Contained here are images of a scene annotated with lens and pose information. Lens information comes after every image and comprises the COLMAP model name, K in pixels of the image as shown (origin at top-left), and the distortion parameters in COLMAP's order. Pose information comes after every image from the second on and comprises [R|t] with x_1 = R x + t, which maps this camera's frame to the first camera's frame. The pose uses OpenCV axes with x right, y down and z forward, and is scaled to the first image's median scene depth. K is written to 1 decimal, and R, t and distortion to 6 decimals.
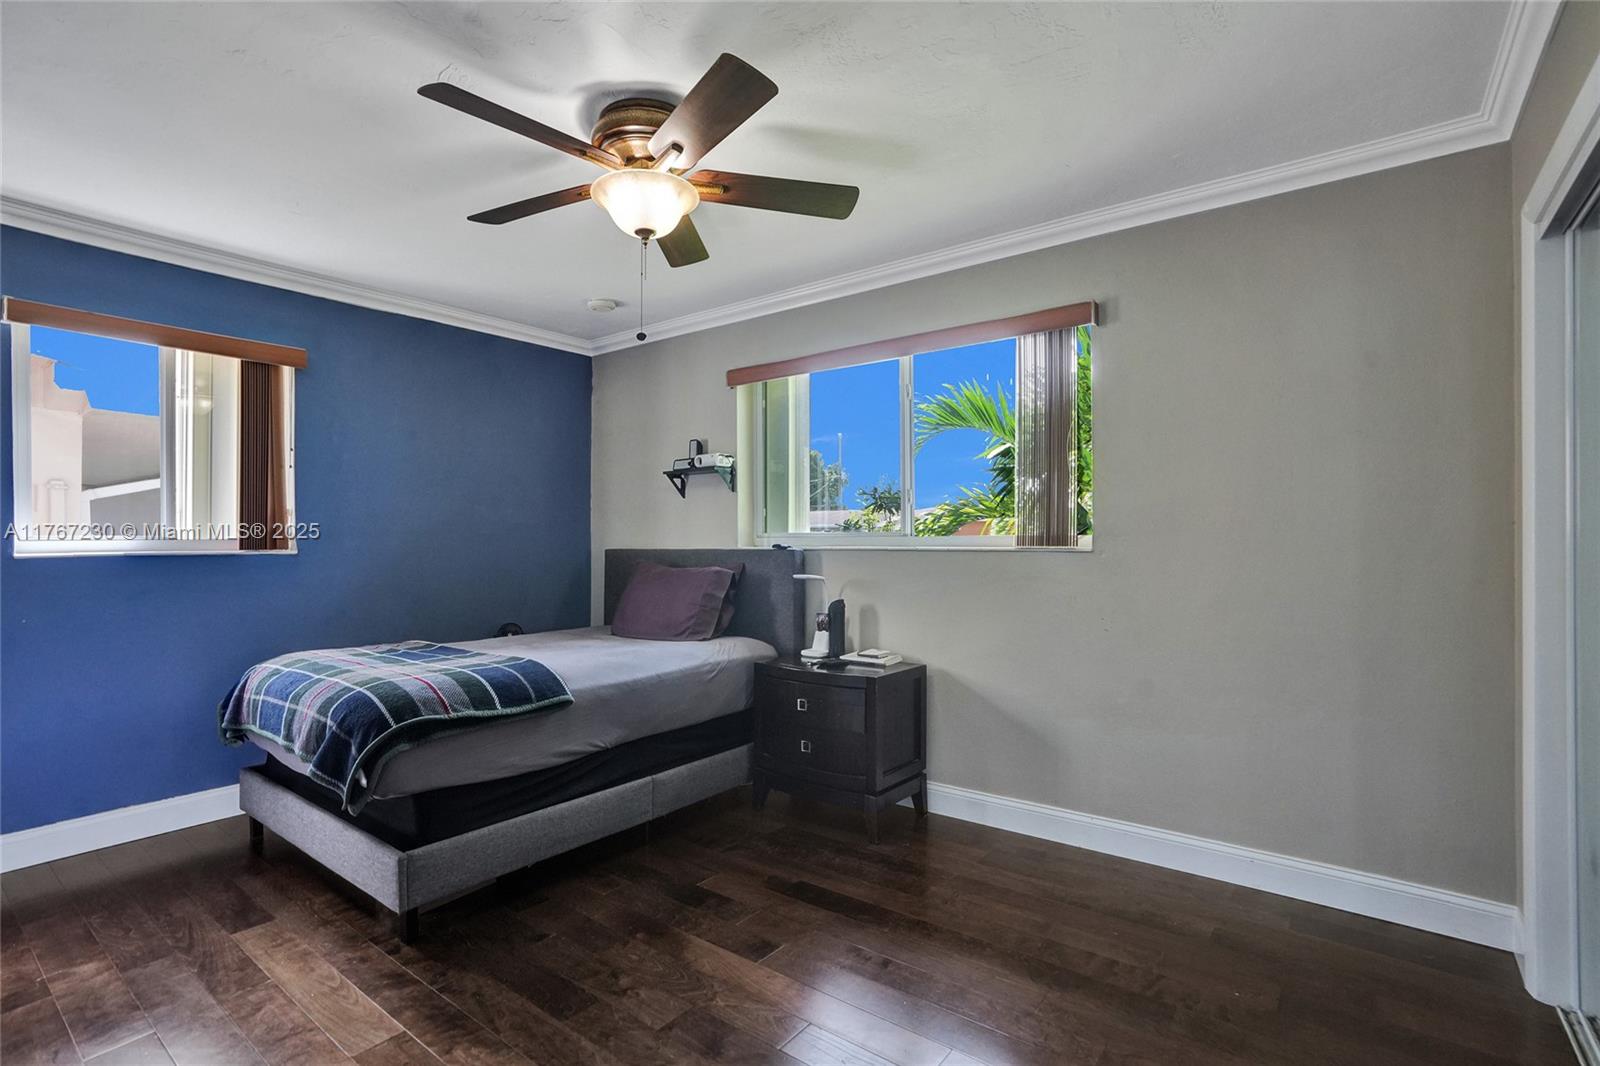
lens RADIAL K [[750.1, 0, 800.0], [0, 750.1, 533.0], [0, 0, 1]] dist [-0.047541, 0.025745]
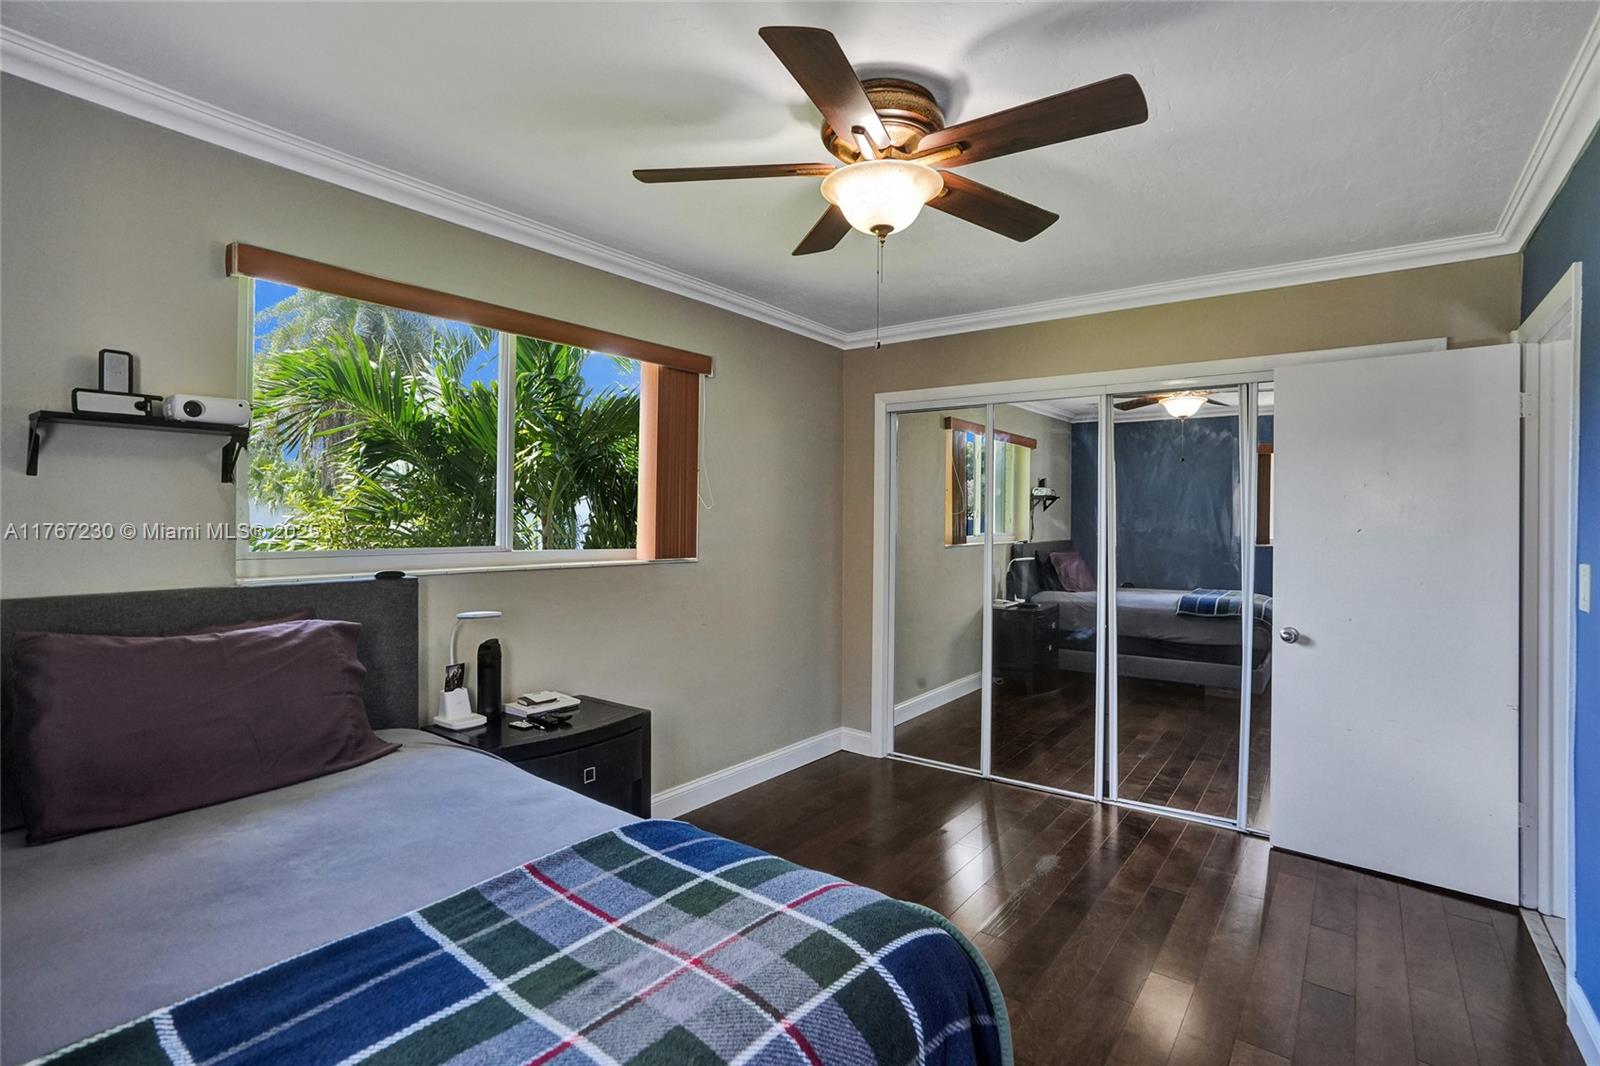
lens RADIAL K [[749.9, 0, 796.6], [0, 749.9, 511.7], [0, 0, 1]] dist [-0.053114, 0.024982]
pose [[0.007415, 0.010459, 0.999918, -0.880596], [-0.013244, 0.999859, -0.010360, -0.044460], [-0.999885, -0.013167, 0.007553, 0.878994]]
